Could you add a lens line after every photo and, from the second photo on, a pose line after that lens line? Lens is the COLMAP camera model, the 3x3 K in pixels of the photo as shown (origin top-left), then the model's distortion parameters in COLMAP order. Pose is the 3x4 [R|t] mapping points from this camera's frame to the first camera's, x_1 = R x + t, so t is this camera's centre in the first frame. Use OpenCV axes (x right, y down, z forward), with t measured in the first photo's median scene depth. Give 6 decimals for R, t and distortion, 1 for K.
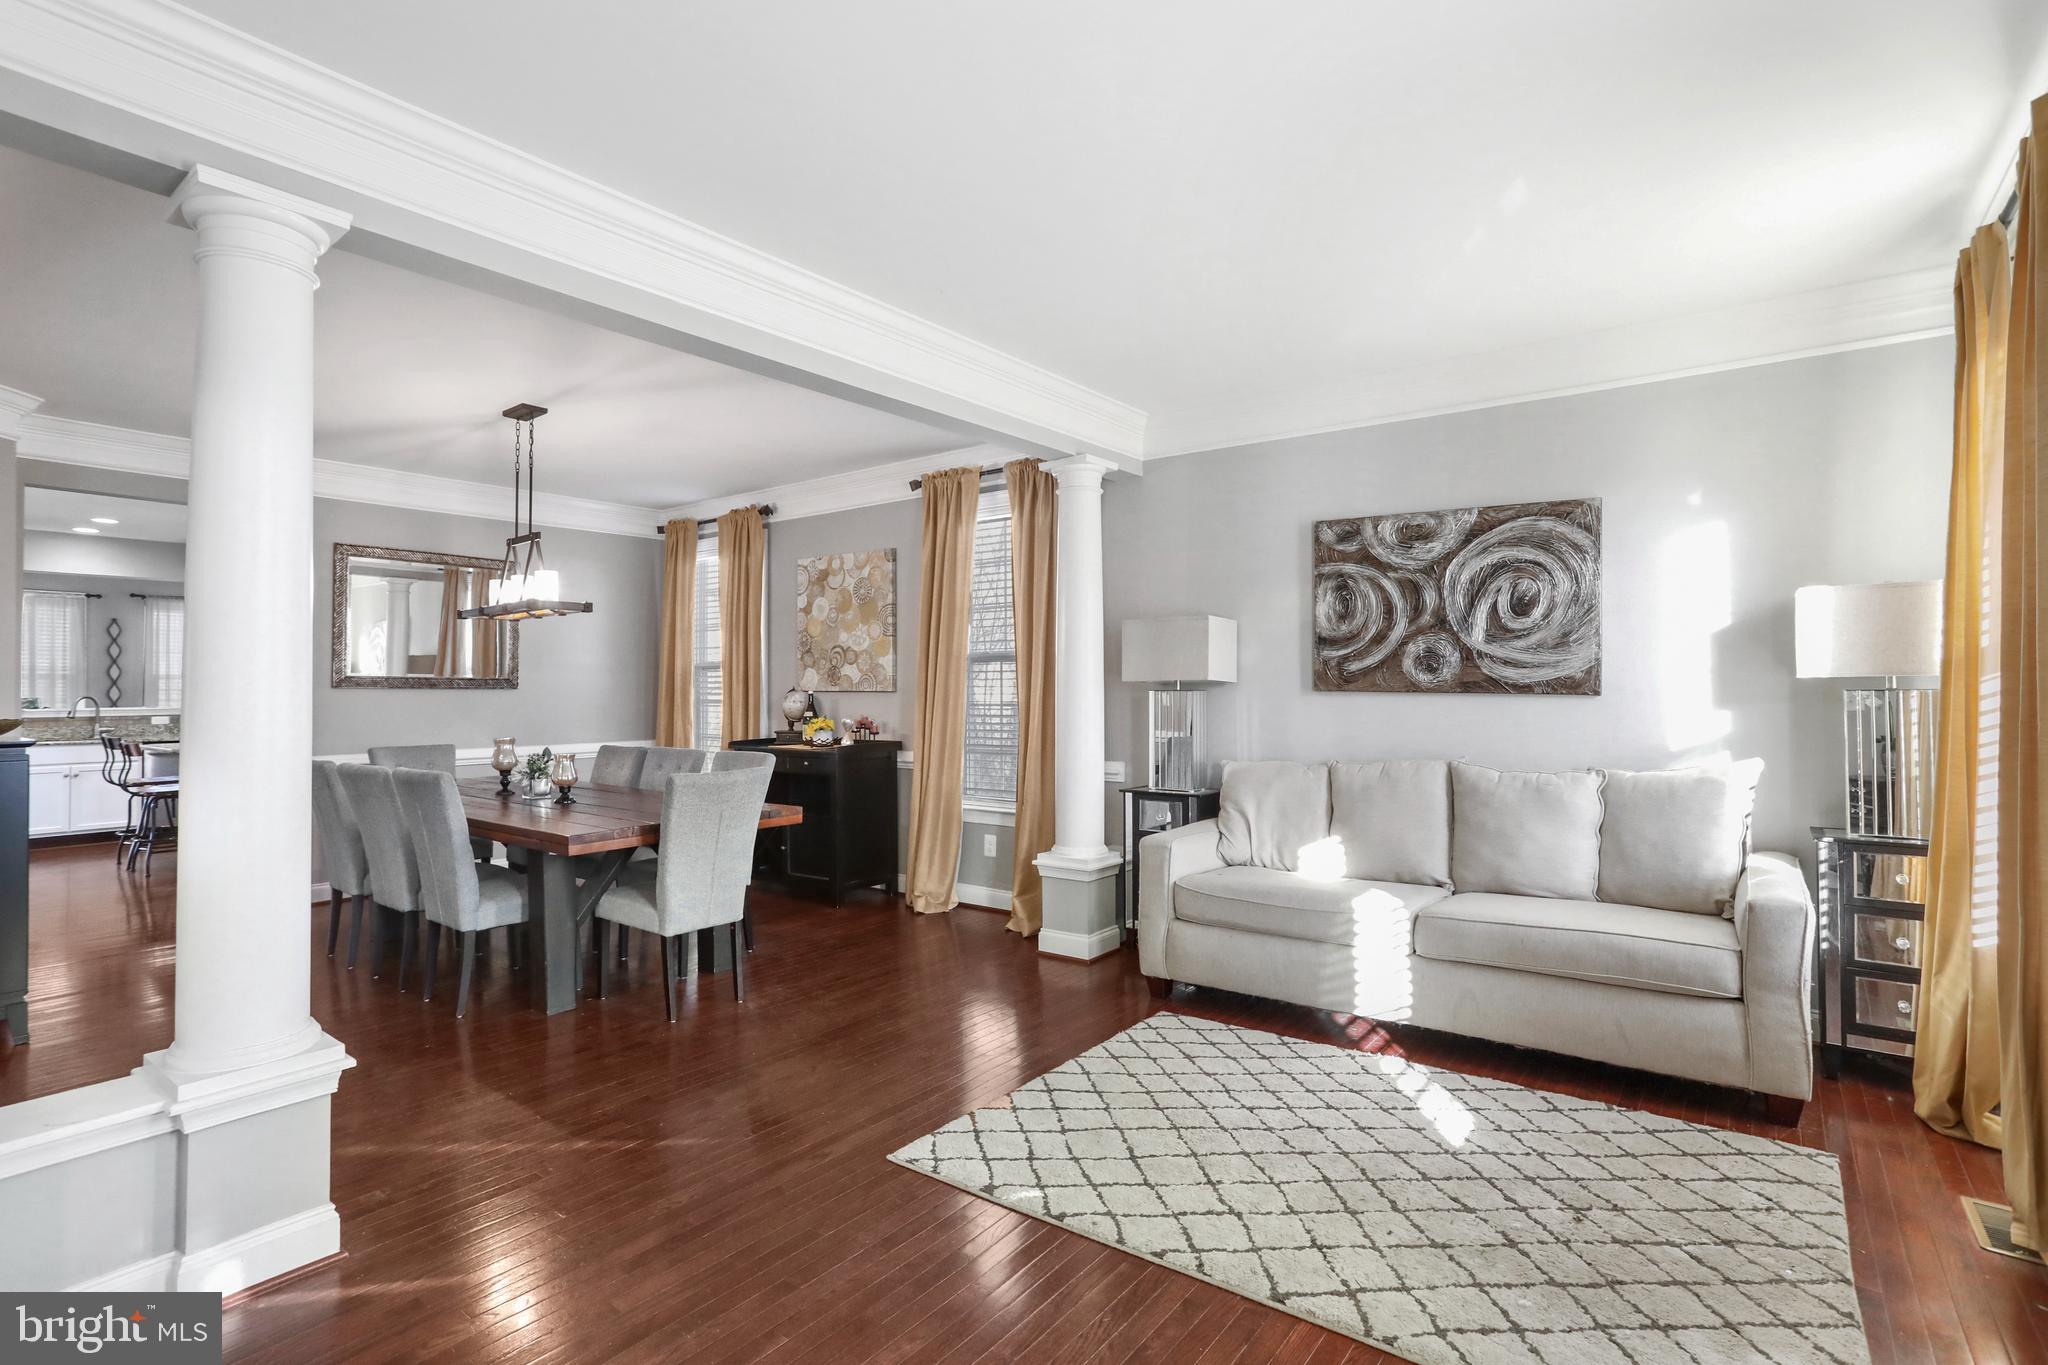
lens RADIAL K [[995.1, 0, 1014.3], [0, 995.1, 679.7], [0, 0, 1]] dist [-0.070571, 0.039877]
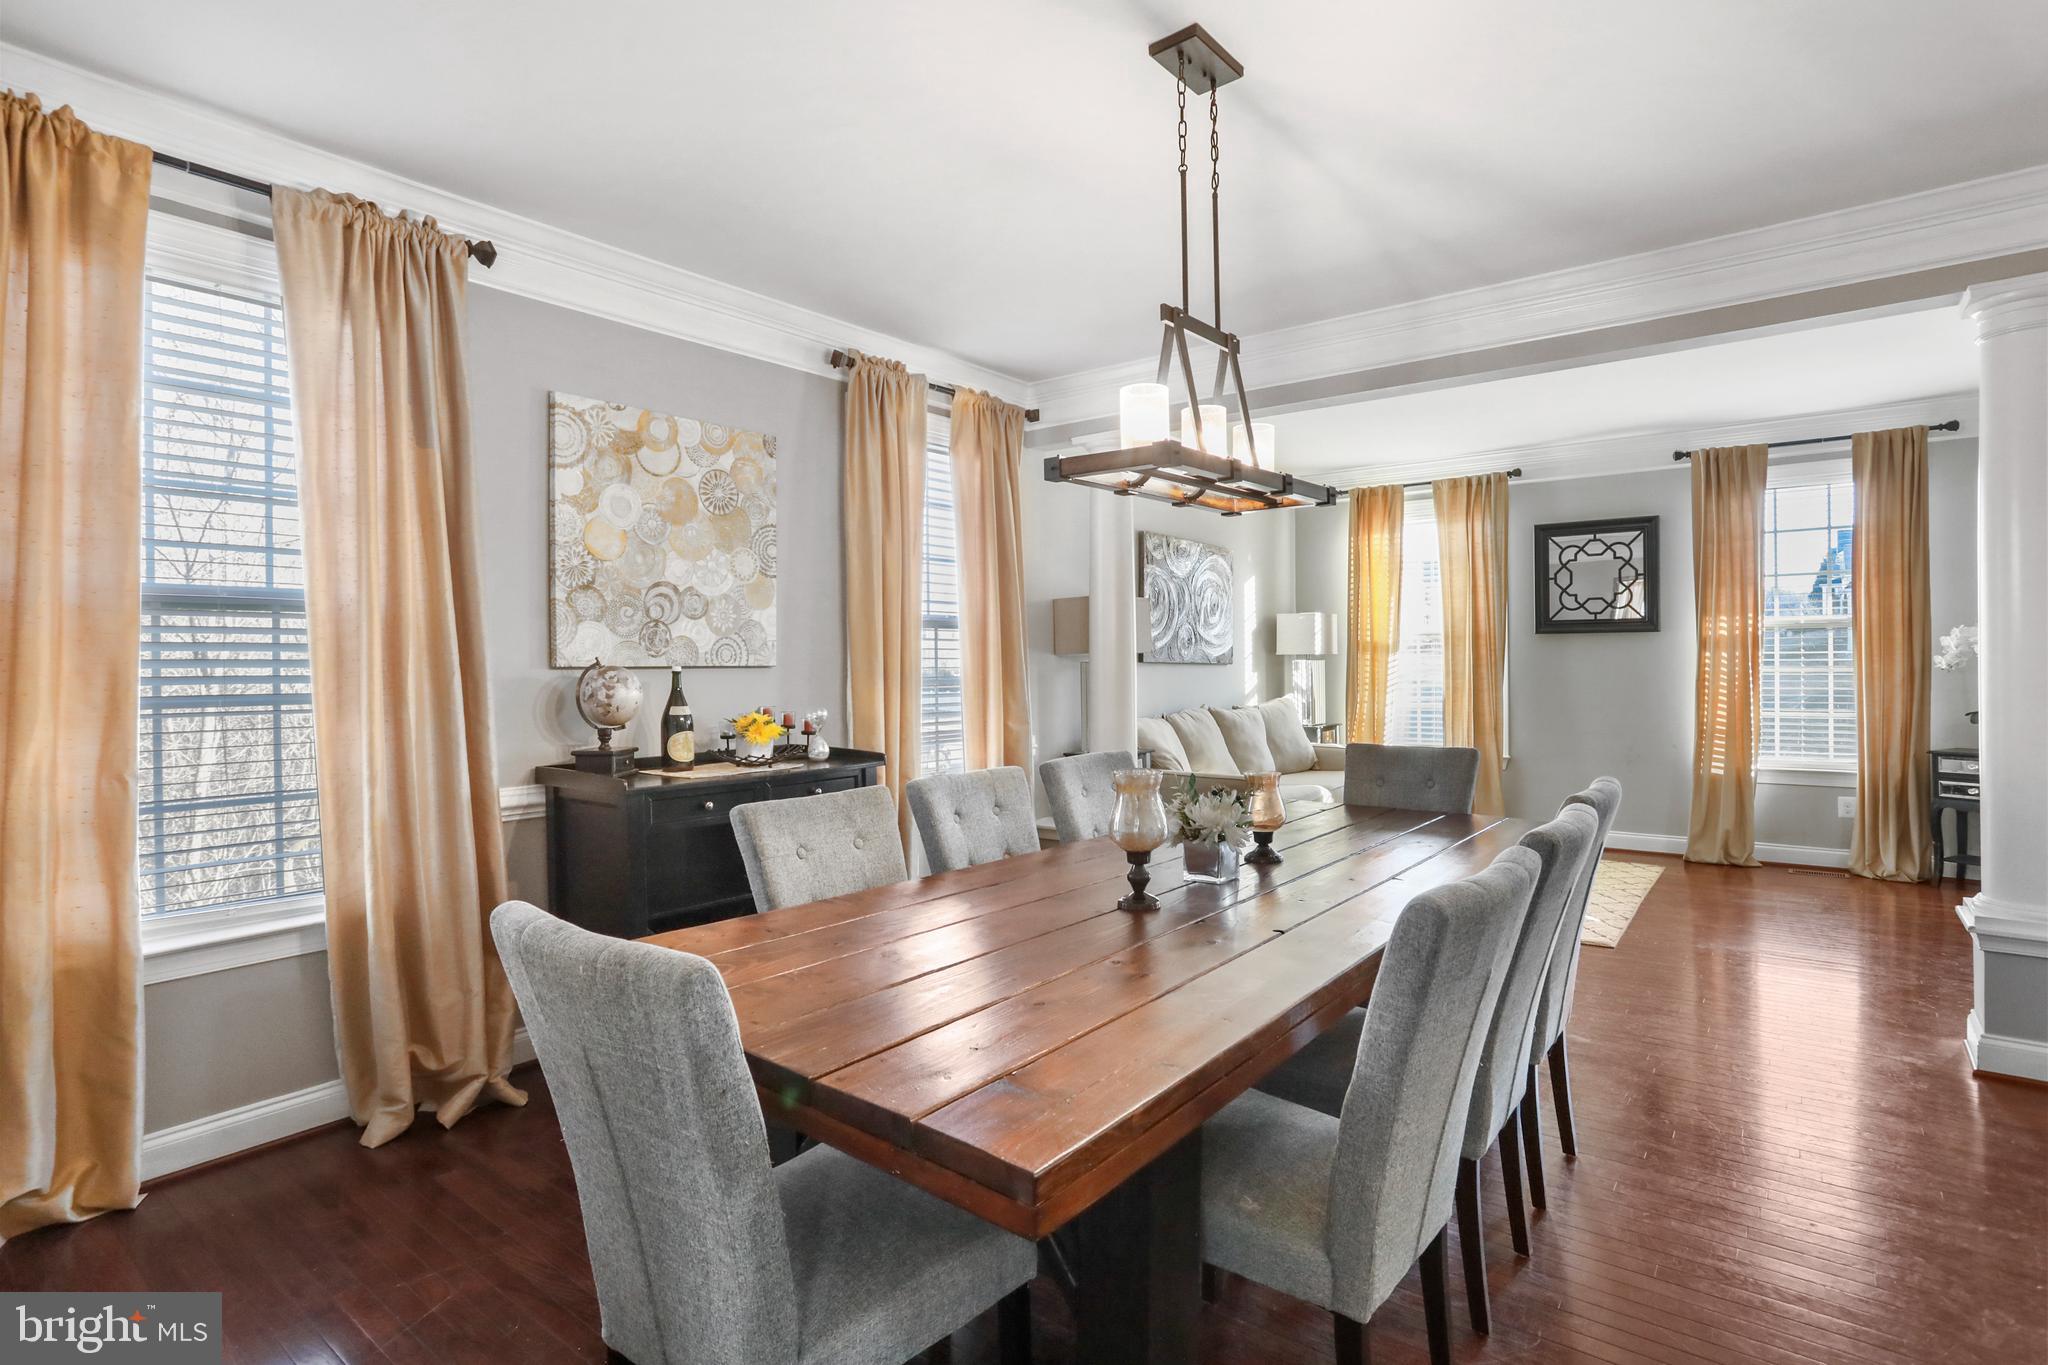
lens RADIAL K [[1066.3, 0, 1010.7], [0, 1066.3, 664.1], [0, 0, 1]] dist [-0.073093, 0.043251]
pose [[-0.000127, 0.003743, 0.999993, -0.786534], [0.002633, 0.999990, -0.003742, 0.013084], [-0.999997, 0.002633, -0.000137, 0.852611]]
